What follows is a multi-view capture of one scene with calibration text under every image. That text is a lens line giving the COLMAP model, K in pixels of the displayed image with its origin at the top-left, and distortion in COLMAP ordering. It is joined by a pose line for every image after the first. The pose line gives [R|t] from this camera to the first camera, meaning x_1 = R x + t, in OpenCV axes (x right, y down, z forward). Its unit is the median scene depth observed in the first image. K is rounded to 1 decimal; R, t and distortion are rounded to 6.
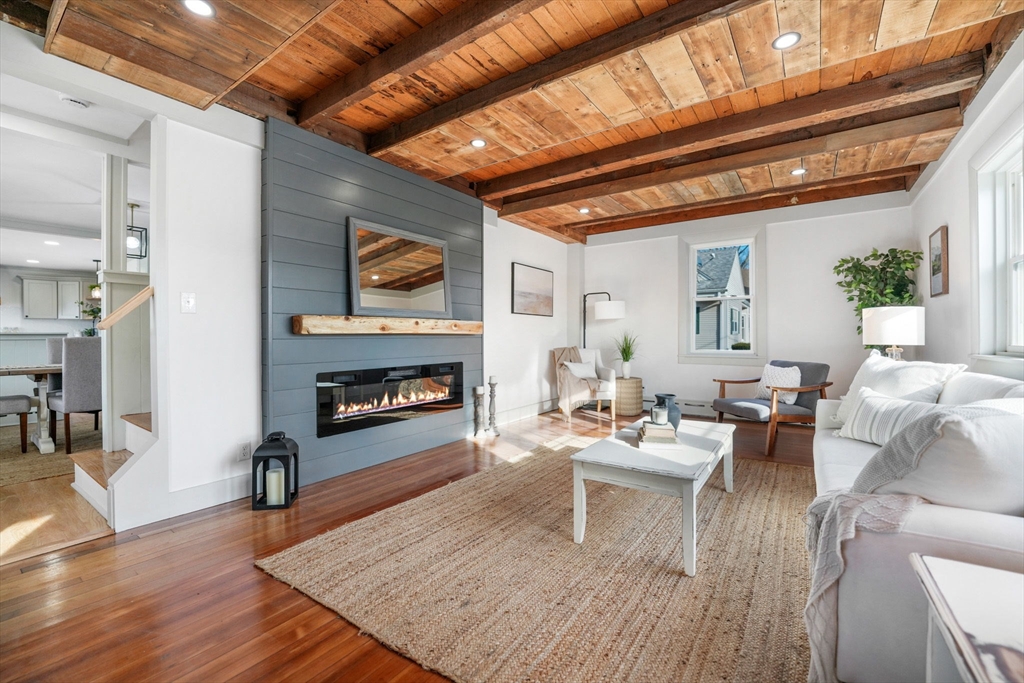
lens RADIAL K [[423.9, 0, 509.6], [0, 423.9, 335.0], [0, 0, 1]] dist [-0.018407, 0.000156]
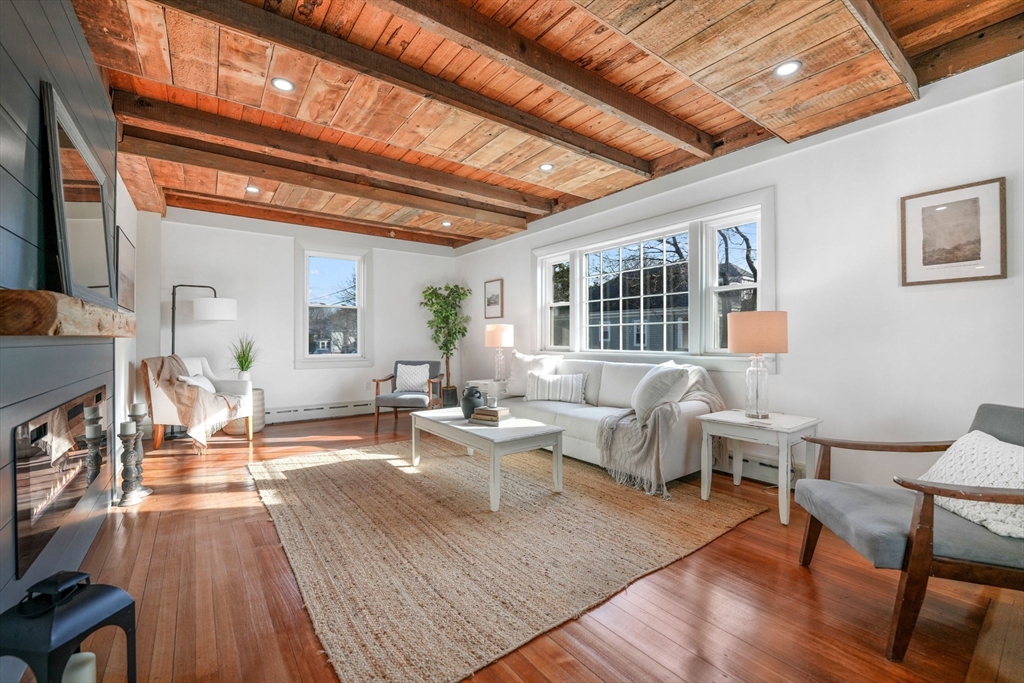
lens RADIAL K [[428.5, 0, 512.7], [0, 428.5, 341.5], [0, 0, 1]] dist [-0.015967, -0.000046]
pose [[0.317000, -0.000310, 0.948425, -0.598332], [-0.004200, 0.999990, 0.001730, -0.000617], [-0.948416, -0.004532, 0.316995, 0.337561]]
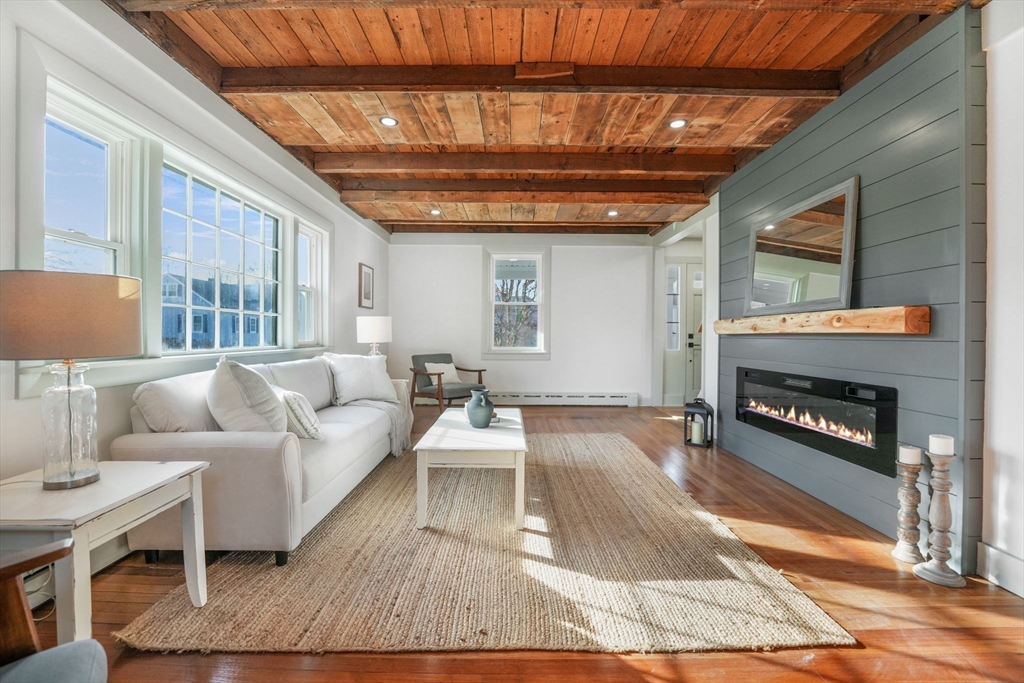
lens RADIAL K [[428.5, 0, 512.7], [0, 428.5, 341.5], [0, 0, 1]] dist [-0.015967, -0.000046]
pose [[-0.812921, 0.001224, -0.582372, 0.673635], [-0.001369, 0.999991, 0.004013, 0.007429], [0.582372, 0.004060, -0.812912, 1.393742]]
